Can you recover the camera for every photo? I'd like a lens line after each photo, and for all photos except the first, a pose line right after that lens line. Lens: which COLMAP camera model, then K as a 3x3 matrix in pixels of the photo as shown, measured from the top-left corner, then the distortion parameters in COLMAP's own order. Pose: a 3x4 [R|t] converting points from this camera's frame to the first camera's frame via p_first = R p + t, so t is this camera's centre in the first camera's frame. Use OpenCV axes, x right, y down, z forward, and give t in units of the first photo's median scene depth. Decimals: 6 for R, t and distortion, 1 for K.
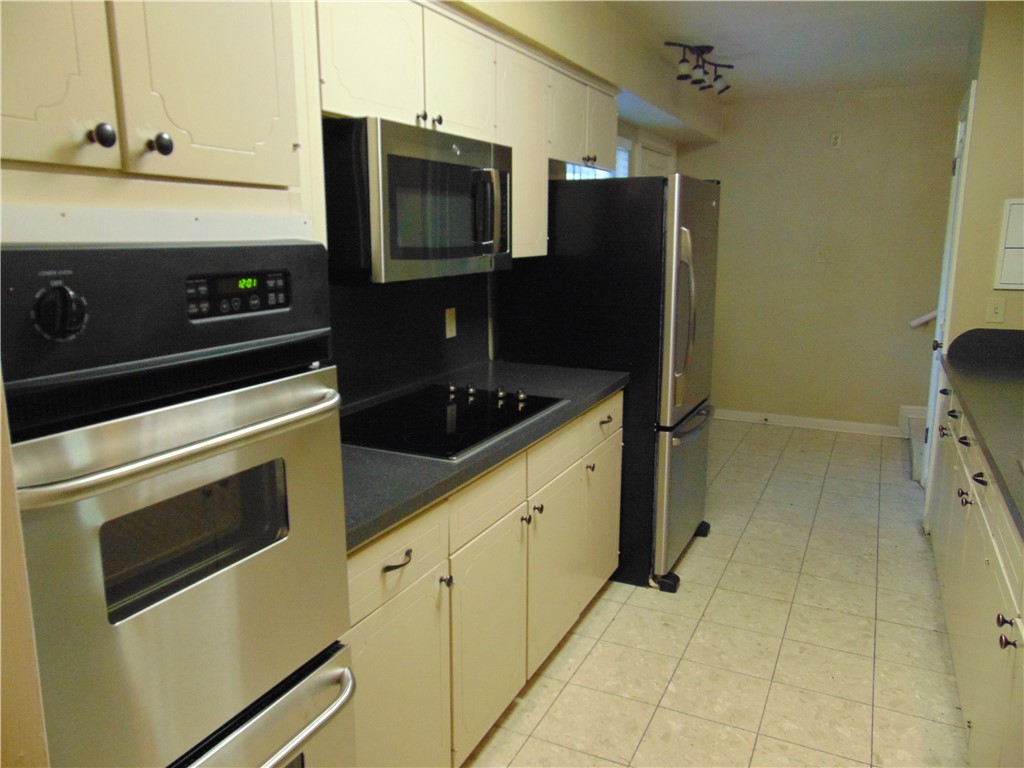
lens RADIAL K [[768.2, 0, 508.6], [0, 768.2, 384.5], [0, 0, 1]] dist [0.005777, 0.014736]
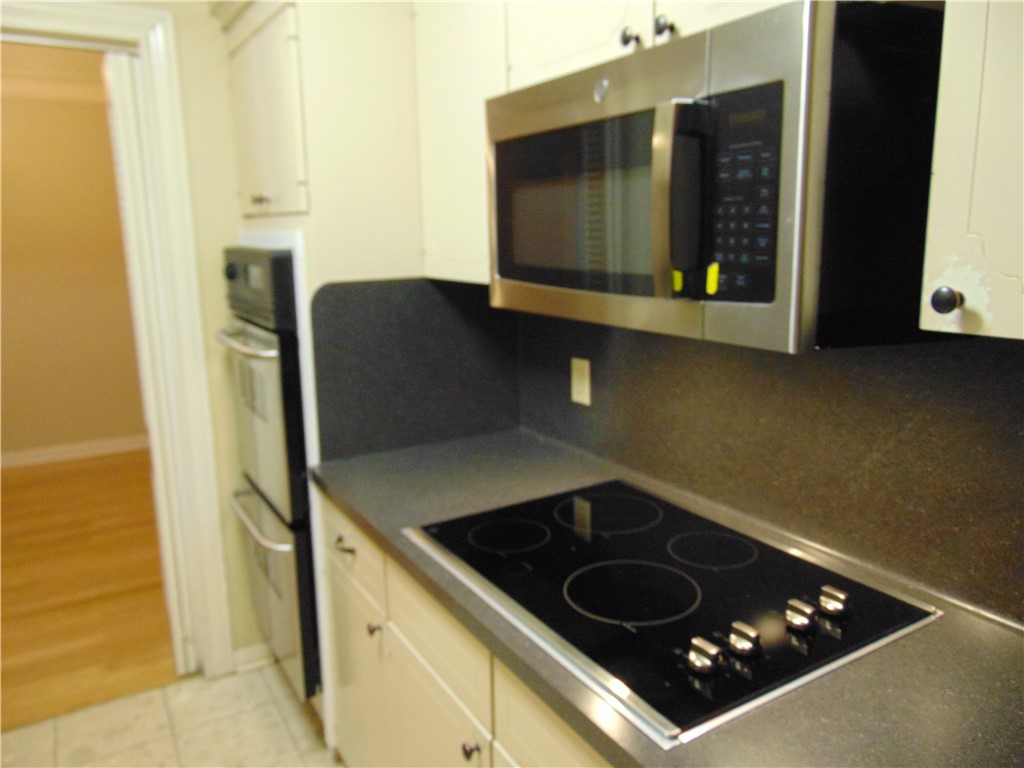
lens RADIAL K [[768.2, 0, 513.5], [0, 768.2, 383.6], [0, 0, 1]] dist [0.005777, 0.014736]
pose [[-0.533554, 0.175414, -0.827376, 0.486241], [-0.150373, 0.942995, 0.296898, -0.295761], [0.832291, 0.282826, -0.476761, 1.414531]]
